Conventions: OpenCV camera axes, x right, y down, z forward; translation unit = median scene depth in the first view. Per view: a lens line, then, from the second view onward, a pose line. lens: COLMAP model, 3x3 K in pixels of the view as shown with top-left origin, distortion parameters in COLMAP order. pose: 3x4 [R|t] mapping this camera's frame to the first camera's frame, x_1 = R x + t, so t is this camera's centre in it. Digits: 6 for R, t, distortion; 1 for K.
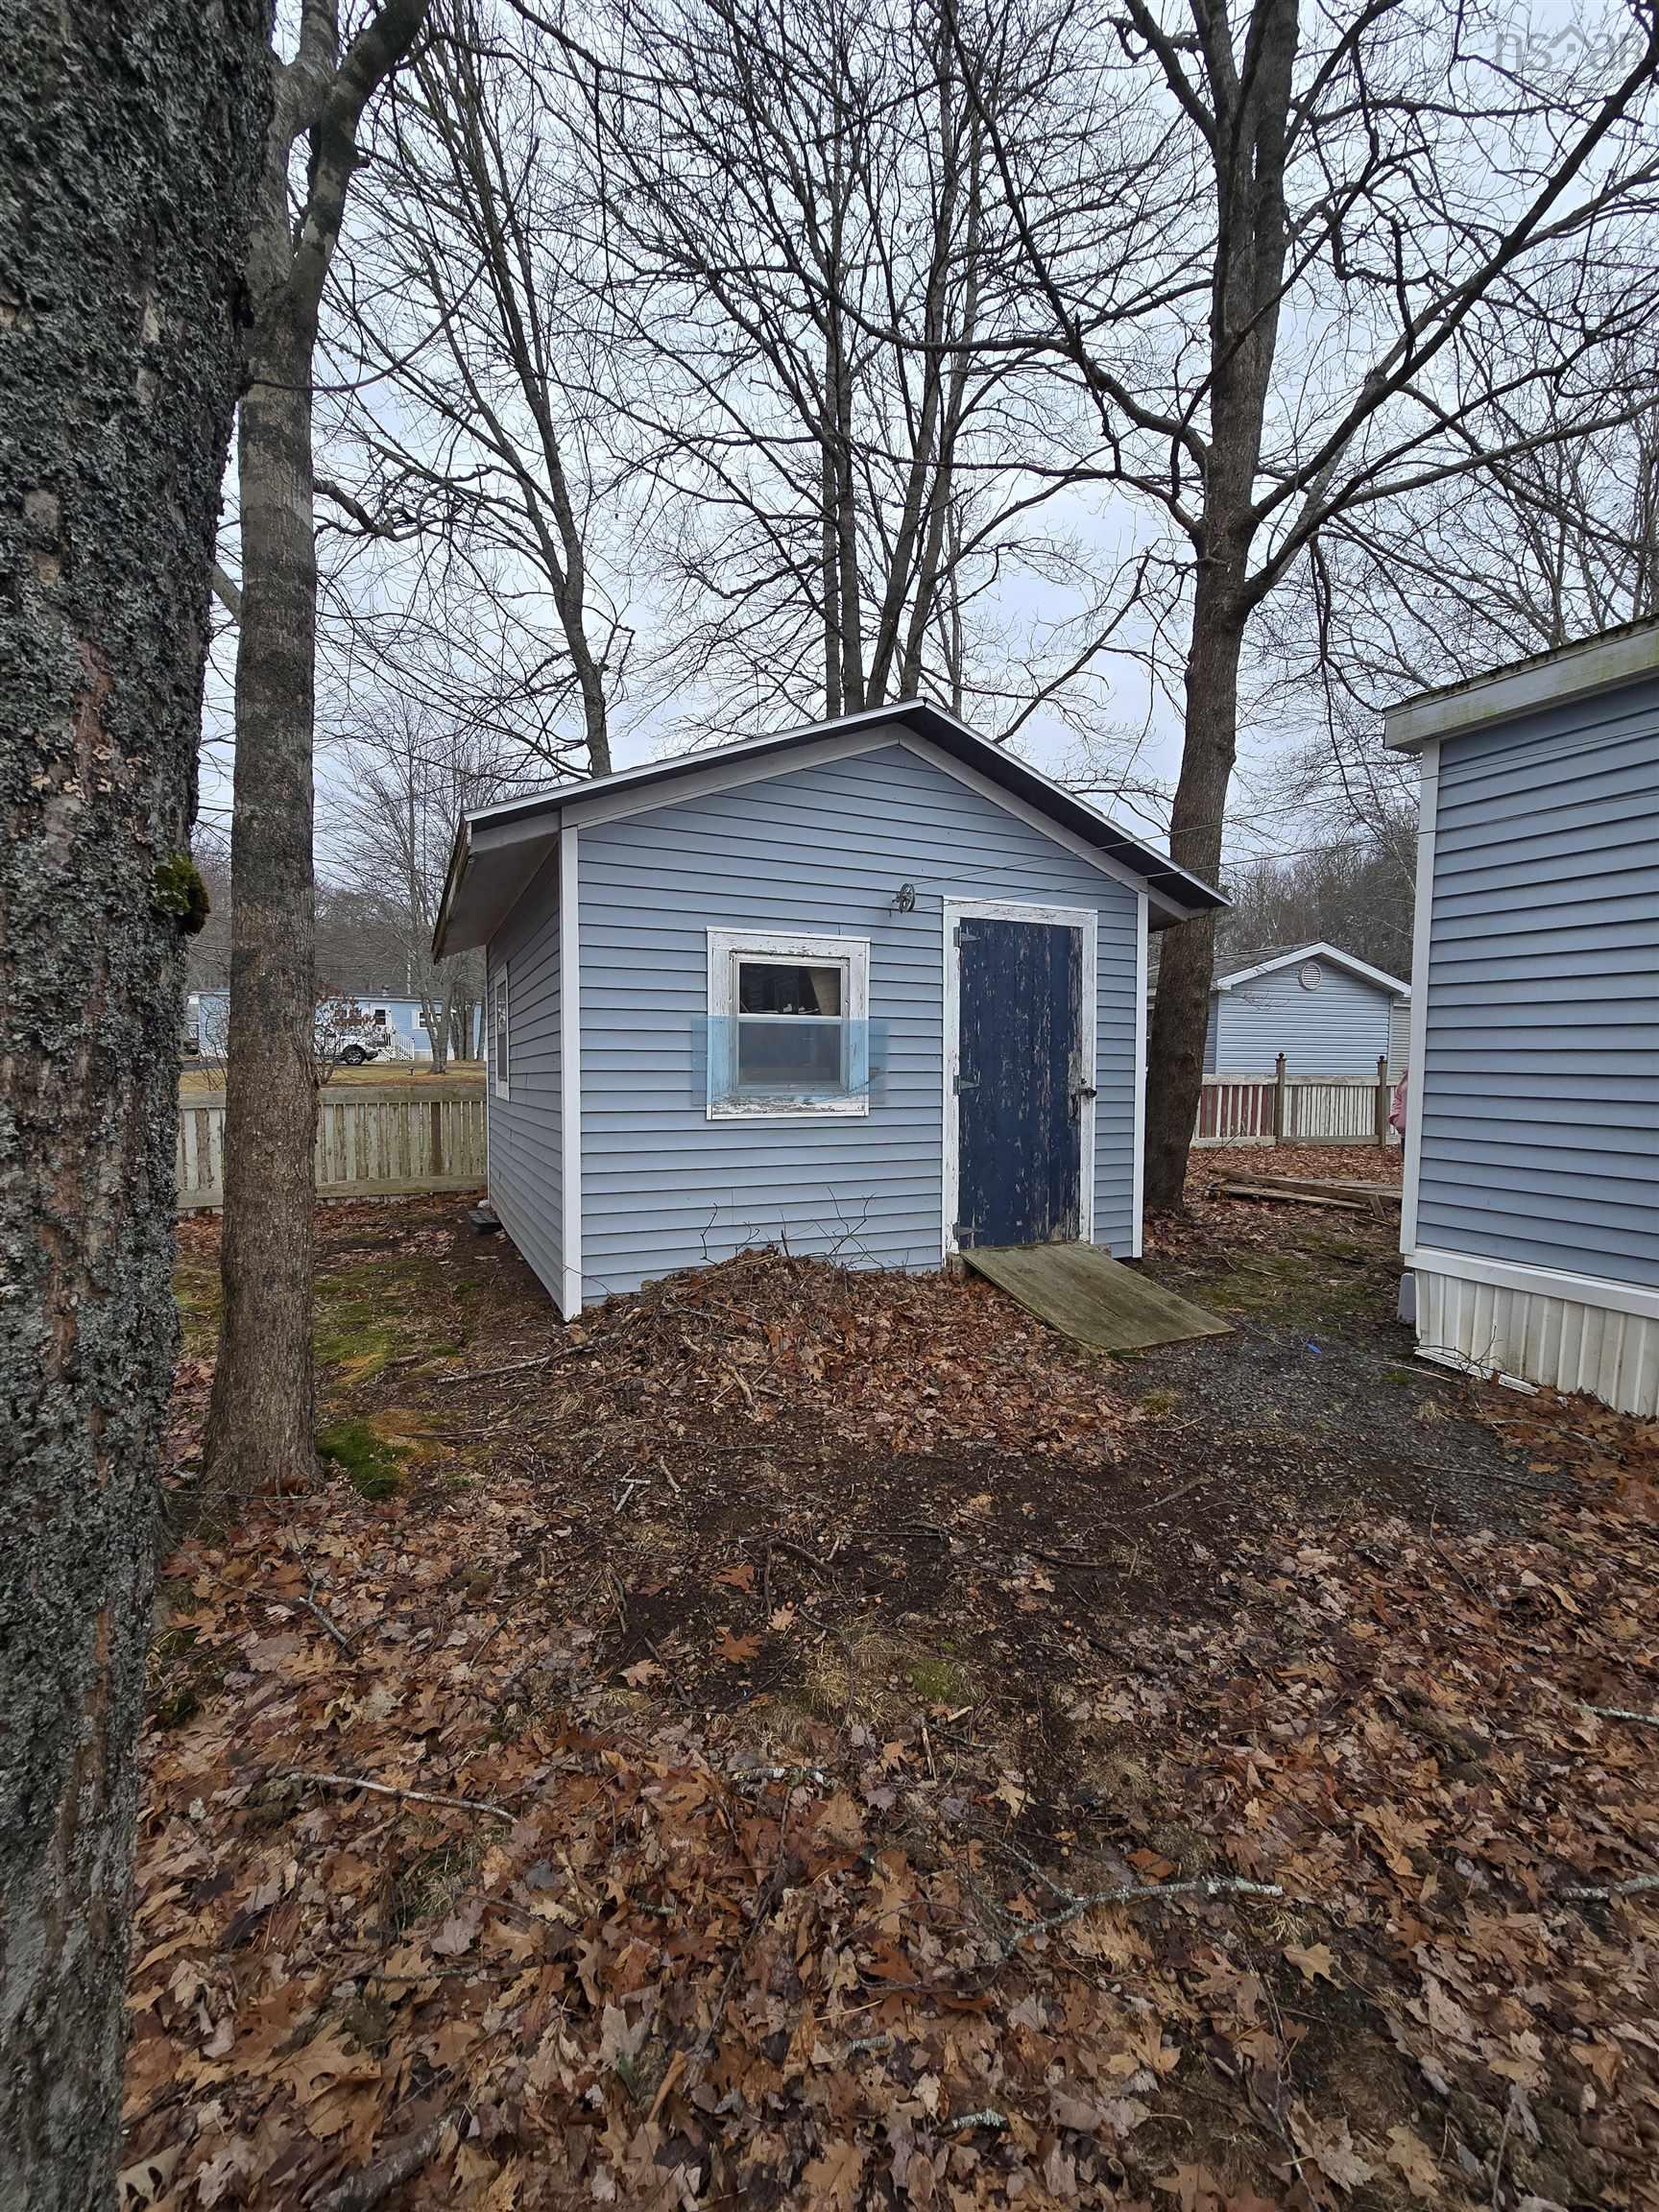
lens RADIAL K [[915.2, 0, 822.9], [0, 915.2, 1112.7], [0, 0, 1]] dist [0.000553, 0.003231]
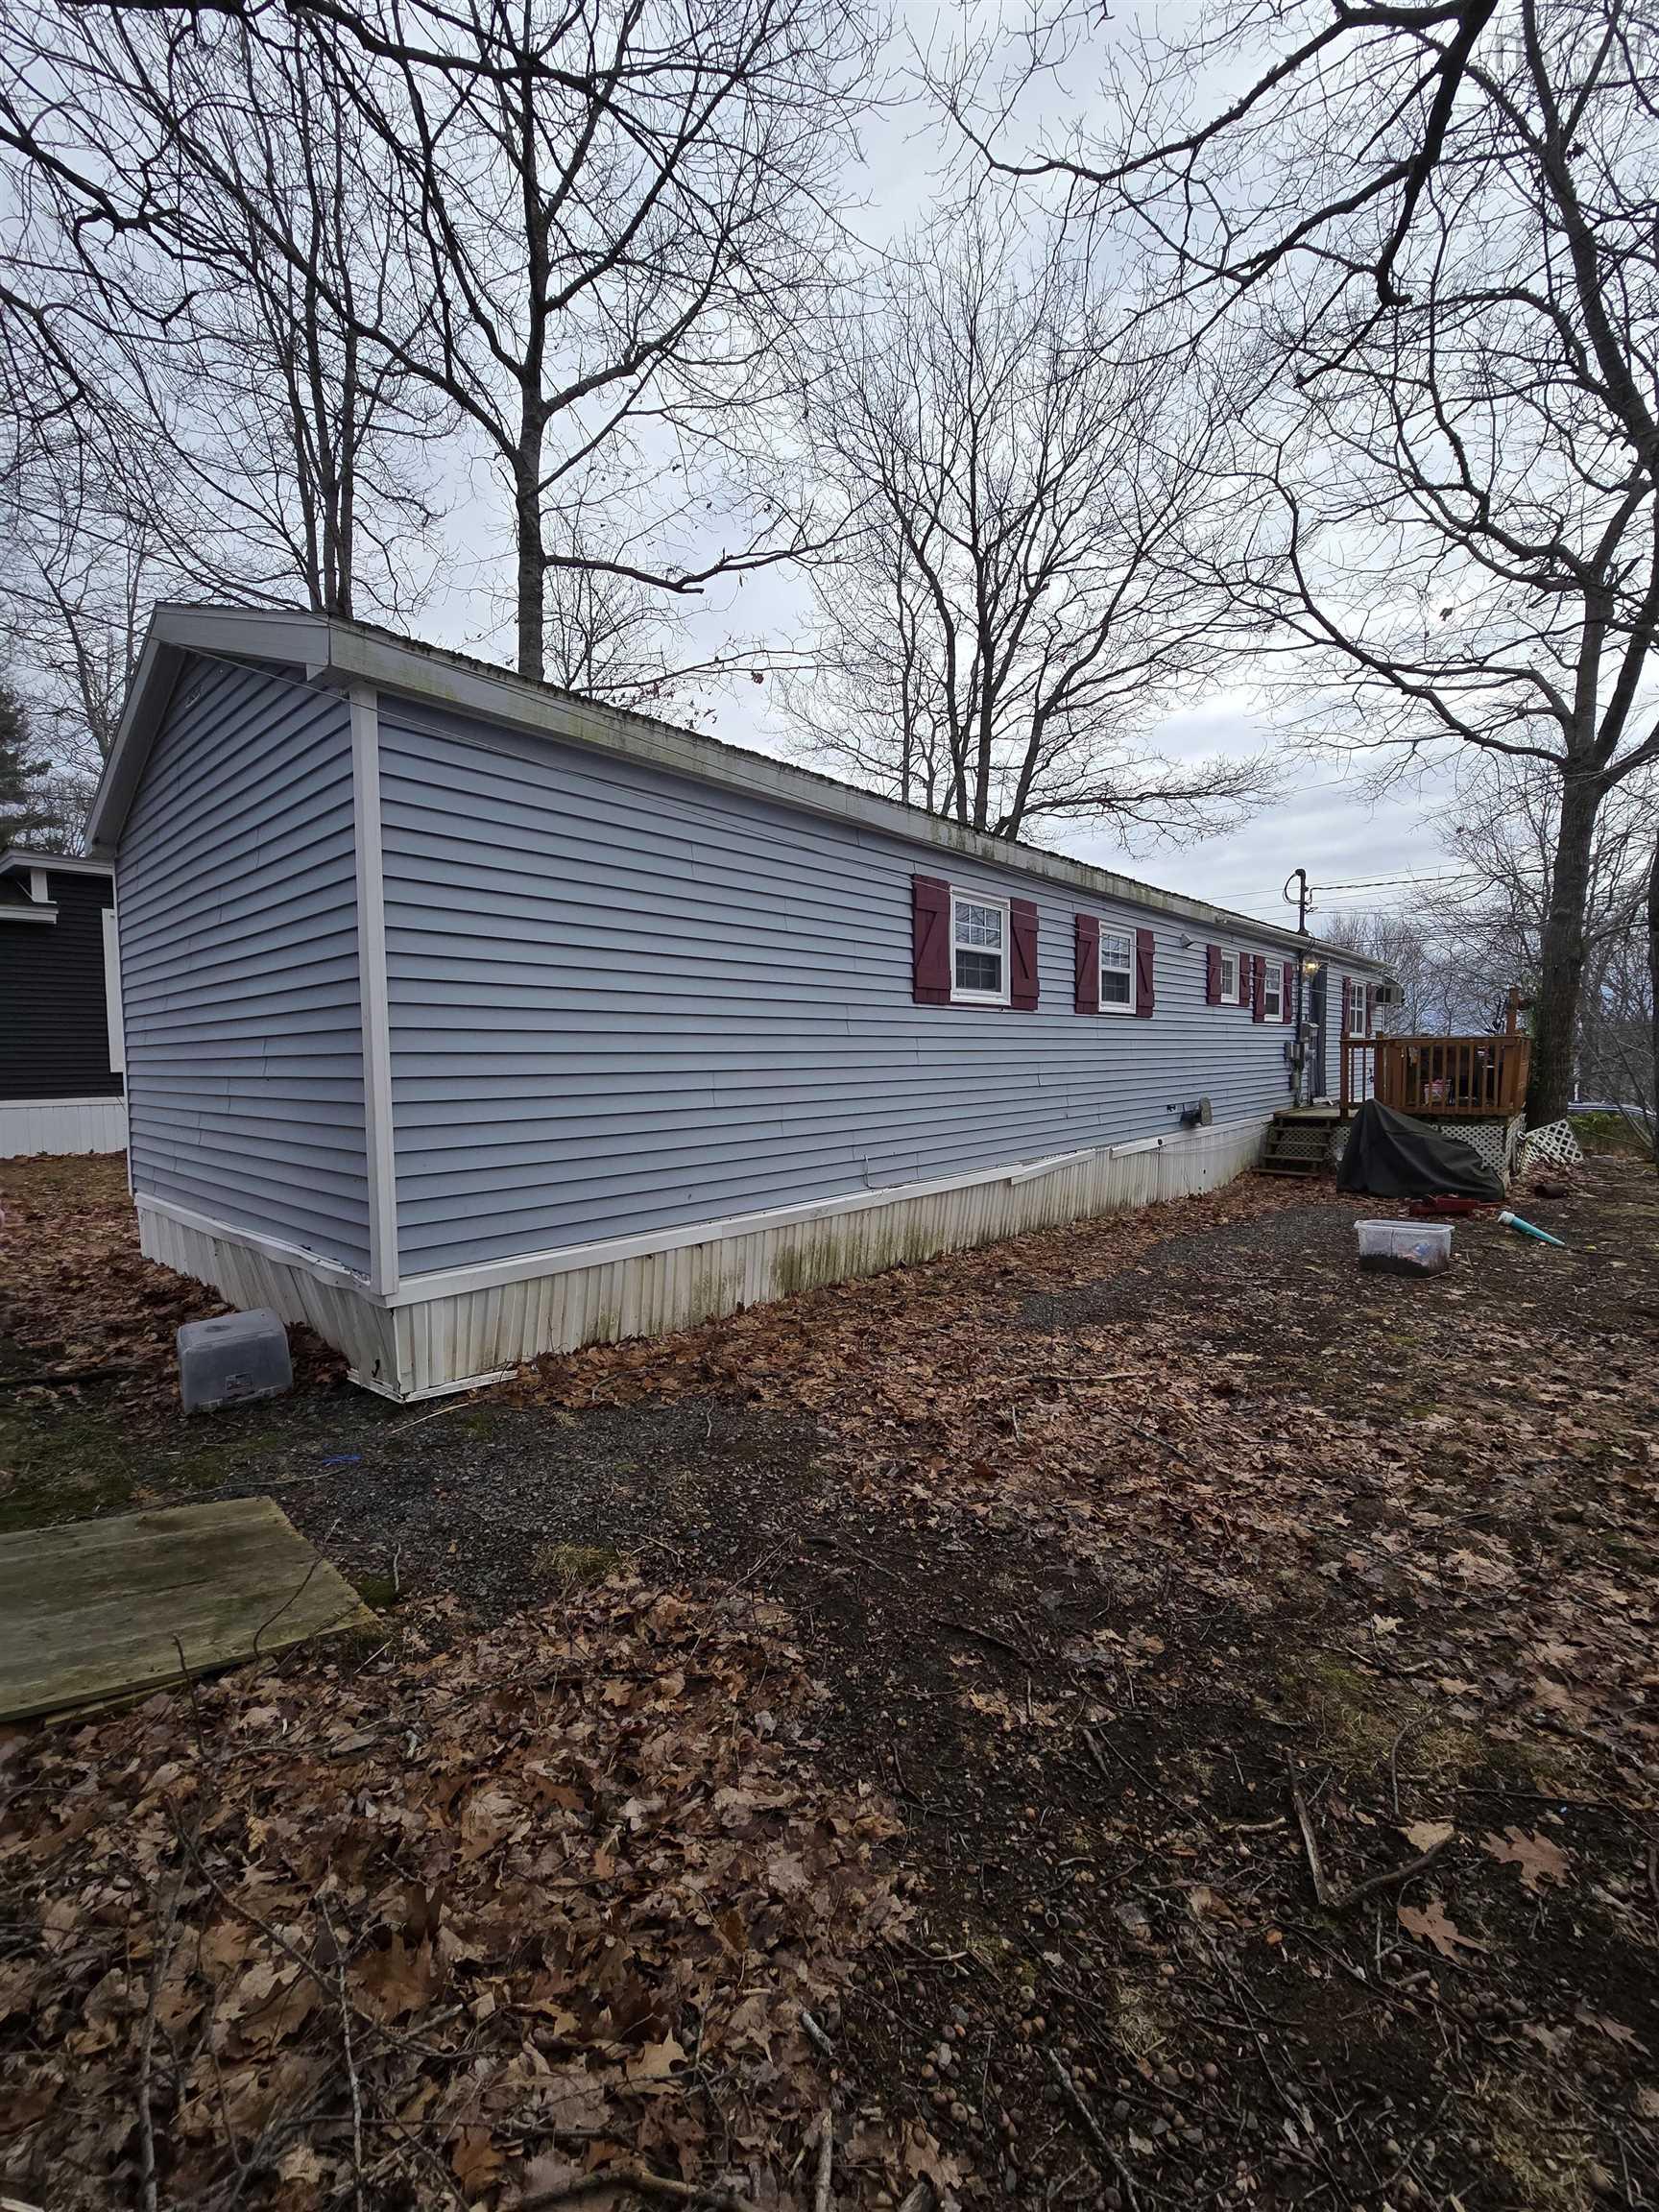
lens RADIAL K [[915.2, 0, 818.4], [0, 915.2, 1104.2], [0, 0, 1]] dist [0.000553, 0.003231]
pose [[-0.388722, -0.061175, 0.919322, -0.317541], [0.048355, 0.995064, 0.086661, -0.082477], [-0.920086, 0.078140, -0.383845, 1.068332]]
